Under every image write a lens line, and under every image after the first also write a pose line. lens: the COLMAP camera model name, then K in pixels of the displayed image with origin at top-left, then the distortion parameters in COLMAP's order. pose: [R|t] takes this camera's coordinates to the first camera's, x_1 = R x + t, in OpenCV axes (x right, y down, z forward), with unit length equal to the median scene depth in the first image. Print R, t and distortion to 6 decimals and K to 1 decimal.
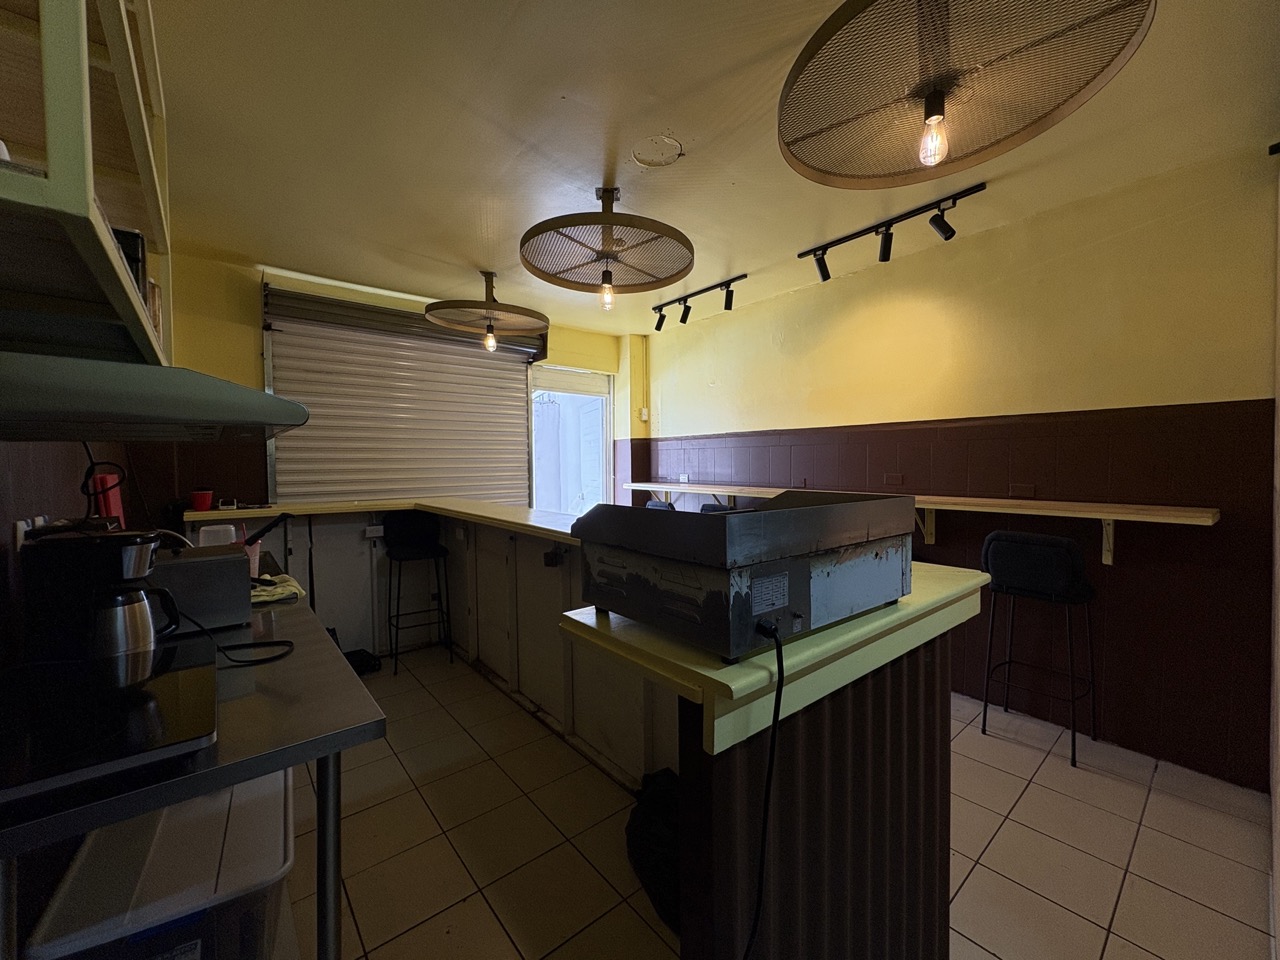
lens RADIAL K [[510.5, 0, 645.1], [0, 510.5, 477.0], [0, 0, 1]] dist [-0.001850, 0.000408]
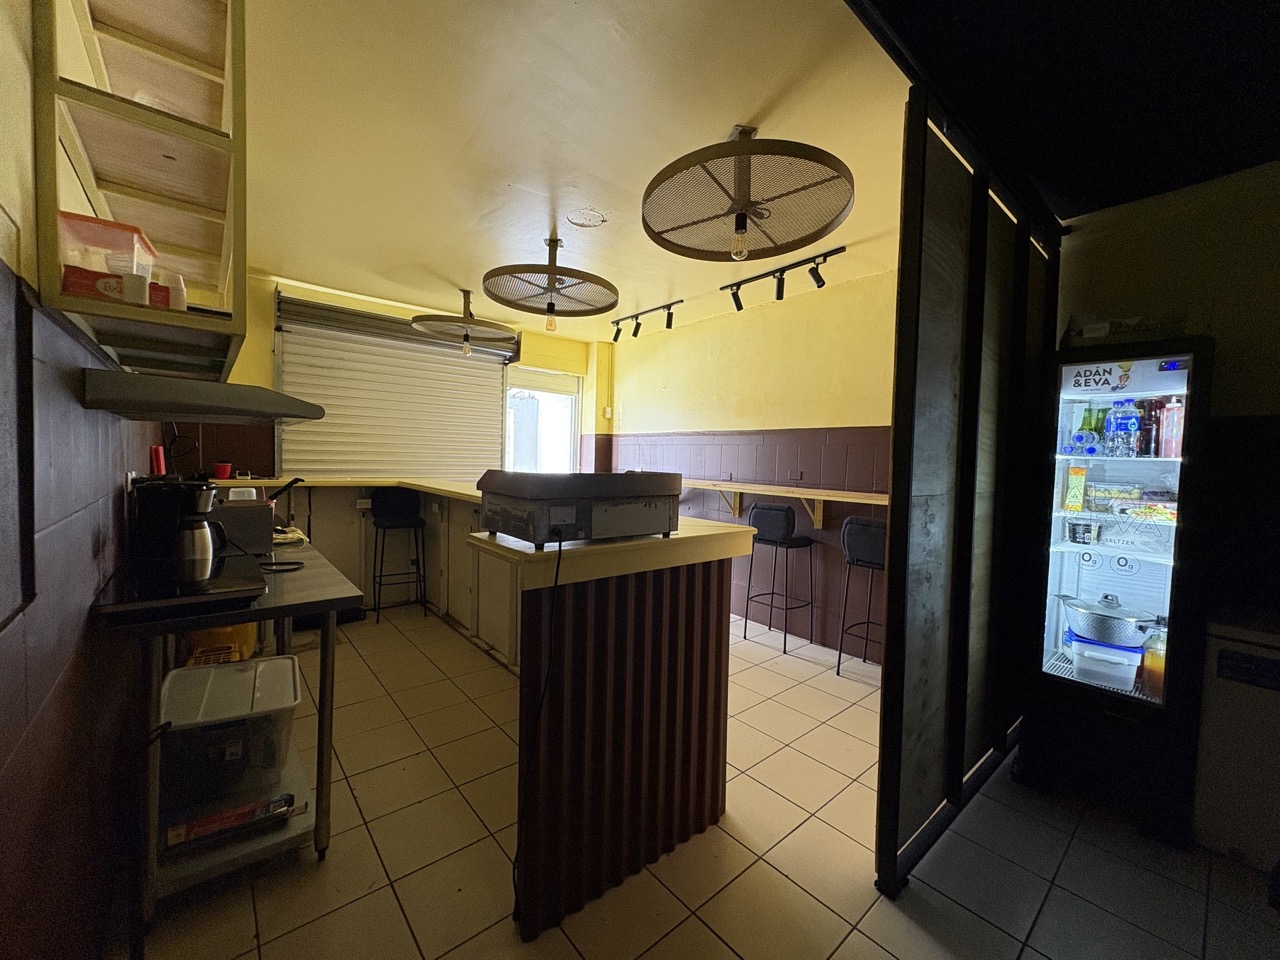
lens RADIAL K [[510.5, 0, 644.8], [0, 510.5, 476.8], [0, 0, 1]] dist [-0.001850, 0.000408]
pose [[0.999287, 0.036445, 0.009870, 0.124022], [-0.036516, 0.999308, 0.007108, 0.013050], [-0.009604, -0.007463, 0.999926, -0.219764]]
